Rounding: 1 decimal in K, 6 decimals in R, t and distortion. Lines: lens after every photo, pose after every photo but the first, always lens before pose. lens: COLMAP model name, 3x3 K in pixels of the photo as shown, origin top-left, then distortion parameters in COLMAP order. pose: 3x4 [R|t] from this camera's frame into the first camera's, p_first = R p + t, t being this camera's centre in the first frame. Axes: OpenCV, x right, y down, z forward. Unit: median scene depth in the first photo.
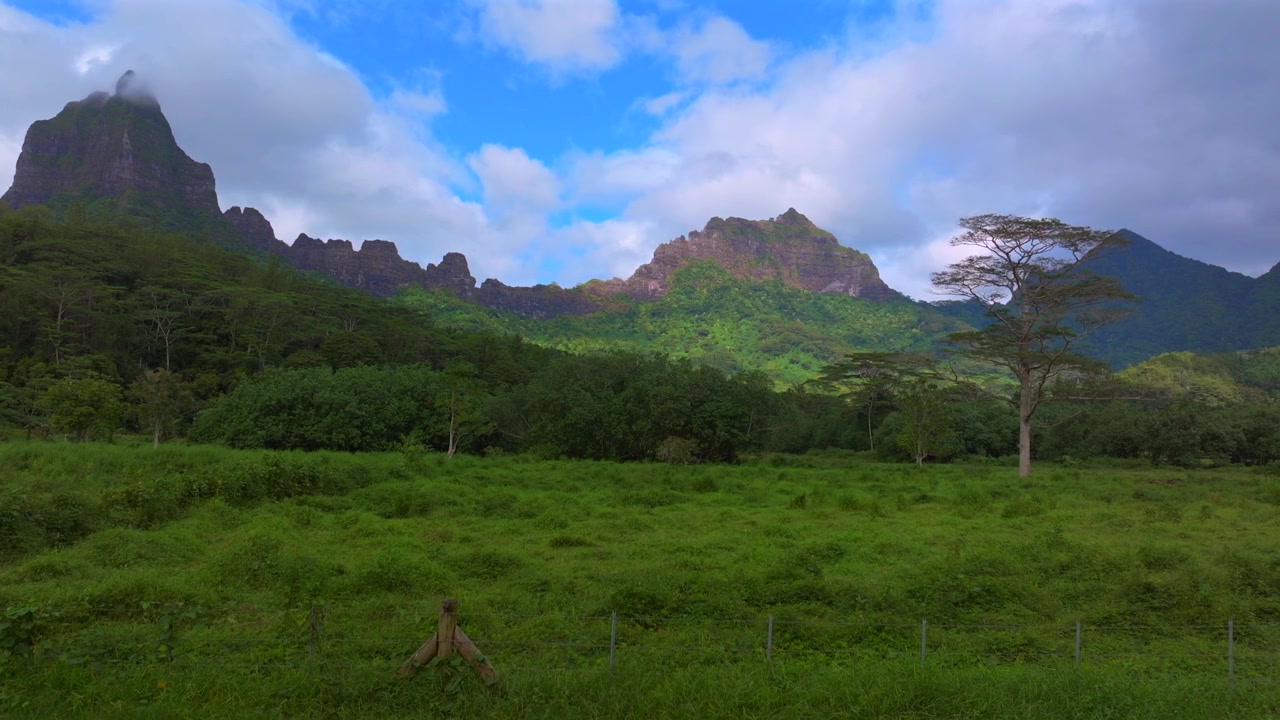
lens RADIAL K [[959.9, 0, 640.0], [0, 959.9, 360.0], [0, 0, 1]] dist [0.006467, 0.002199]
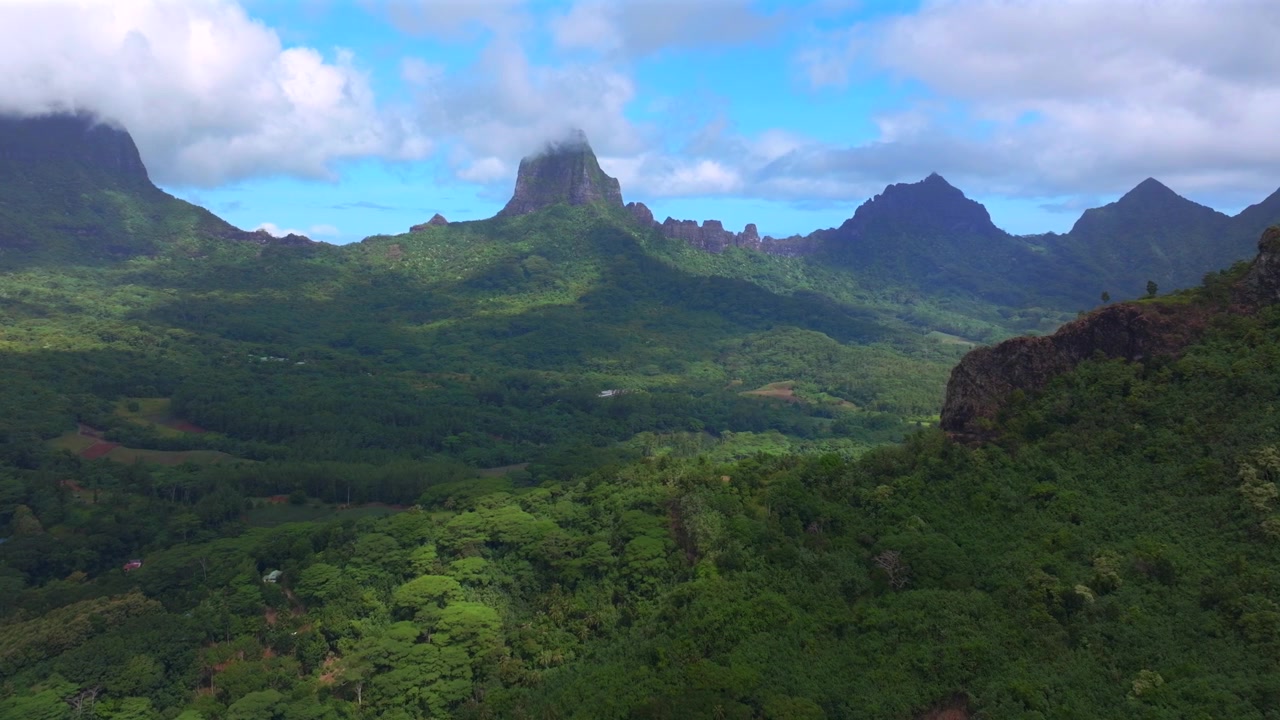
lens RADIAL K [[959.9, 0, 640.0], [0, 959.9, 360.0], [0, 0, 1]] dist [0.006467, 0.002199]
pose [[0.999626, -0.008379, -0.026026, -1.536073], [0.013214, 0.981389, 0.191573, -0.900492], [0.023937, -0.191845, 0.981133, -3.273492]]
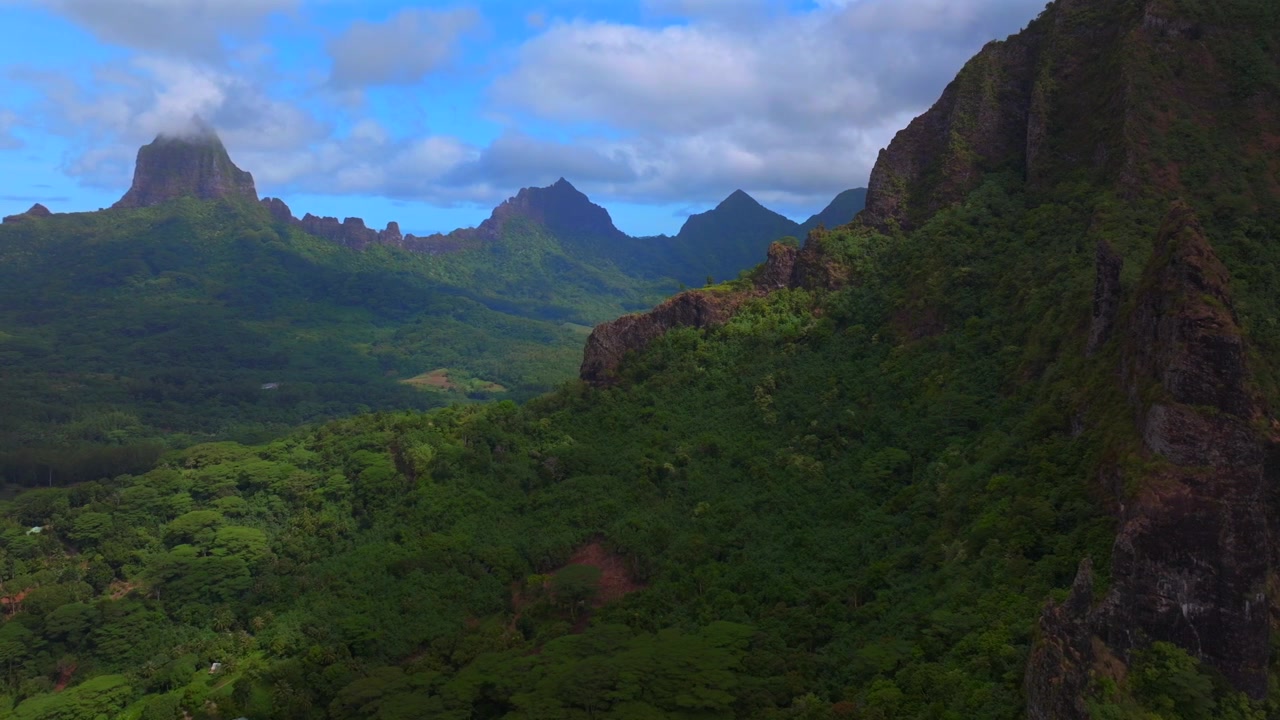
lens RADIAL K [[963.0, 0, 640.0], [0, 963.0, 360.0], [0, 0, 1]] dist [0.012707, -0.002463]
pose [[0.939441, -0.041715, 0.340163, -1.669204], [-0.025957, 0.981053, 0.191994, -0.945347], [-0.341727, -0.189197, 0.920558, -3.693346]]
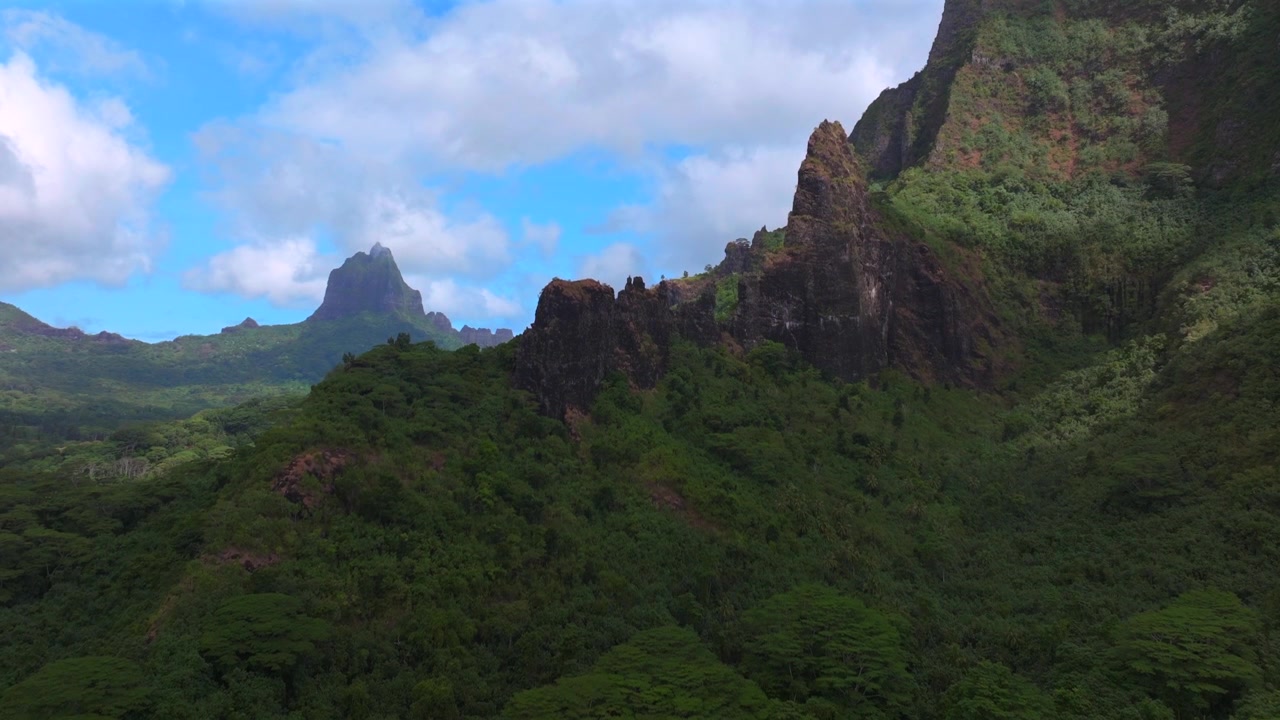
lens RADIAL K [[963.0, 0, 640.0], [0, 963.0, 360.0], [0, 0, 1]] dist [0.012707, -0.002463]
pose [[0.984394, -0.000991, 0.175979, -1.477060], [-0.007465, 0.998849, 0.047382, -0.666396], [-0.175823, -0.047957, 0.983253, -4.364857]]
